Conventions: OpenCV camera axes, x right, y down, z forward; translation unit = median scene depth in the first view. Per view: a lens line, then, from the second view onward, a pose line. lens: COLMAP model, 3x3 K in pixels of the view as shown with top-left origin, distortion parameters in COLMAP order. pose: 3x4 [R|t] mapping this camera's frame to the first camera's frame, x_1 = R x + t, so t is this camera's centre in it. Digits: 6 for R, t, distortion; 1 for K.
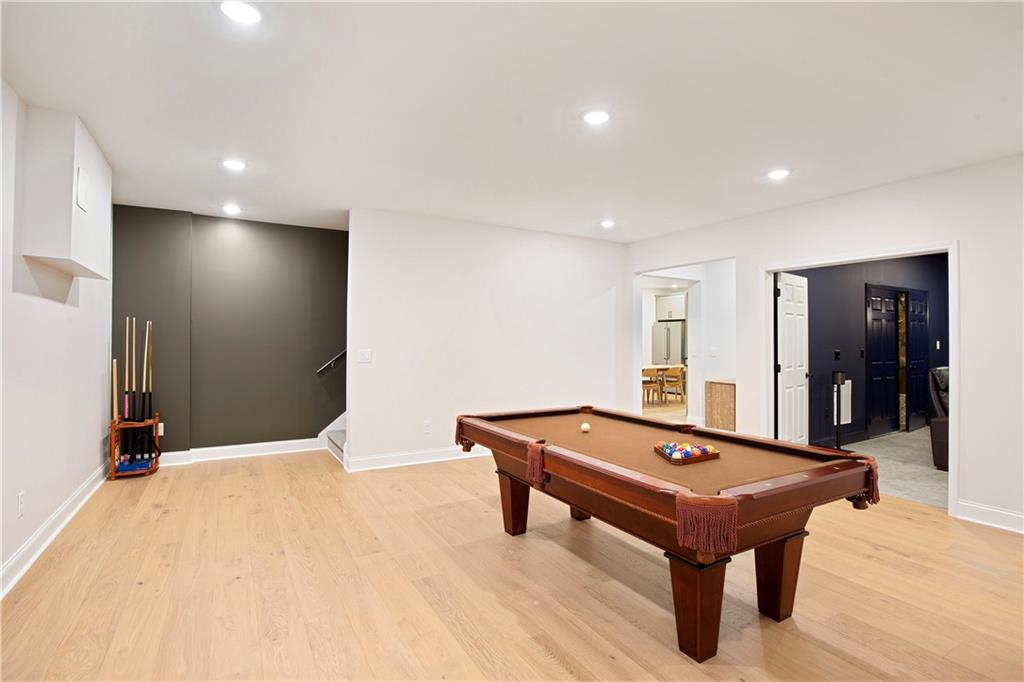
lens RADIAL K [[506.6, 0, 512.0], [0, 506.6, 341.0], [0, 0, 1]] dist [-0.003334, -0.000388]
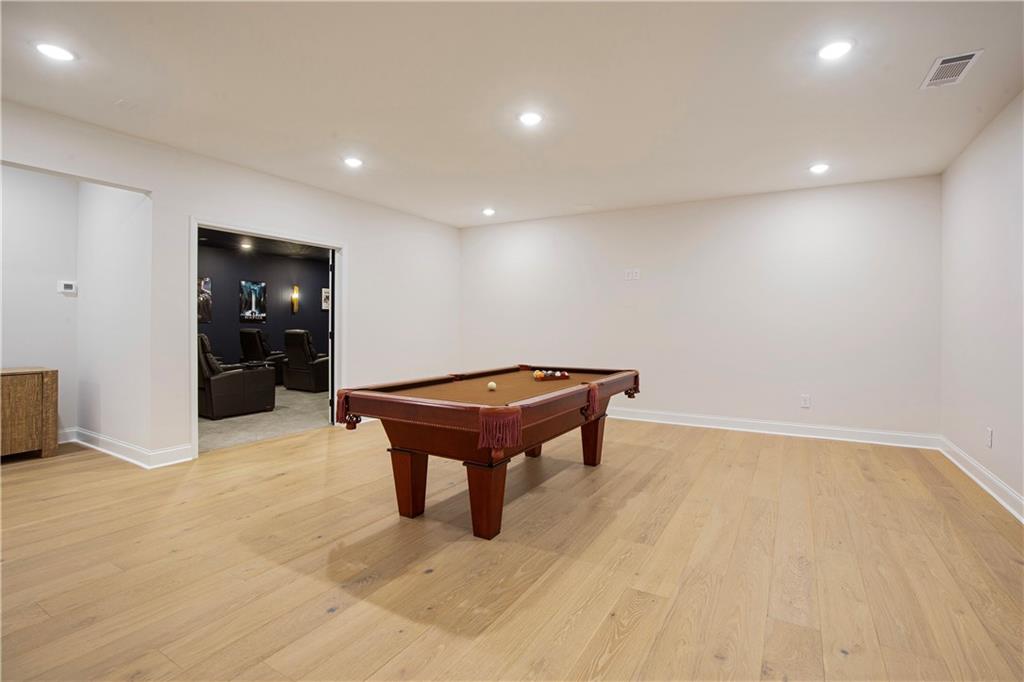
lens RADIAL K [[459.1, 0, 509.0], [0, 459.1, 319.9], [0, 0, 1]] dist [-0.000298, -0.000347]
pose [[-0.478820, 0.003228, 0.877907, -0.874199], [-0.010749, 0.999897, -0.009539, 0.032960], [-0.877847, -0.014004, -0.478736, 1.708856]]
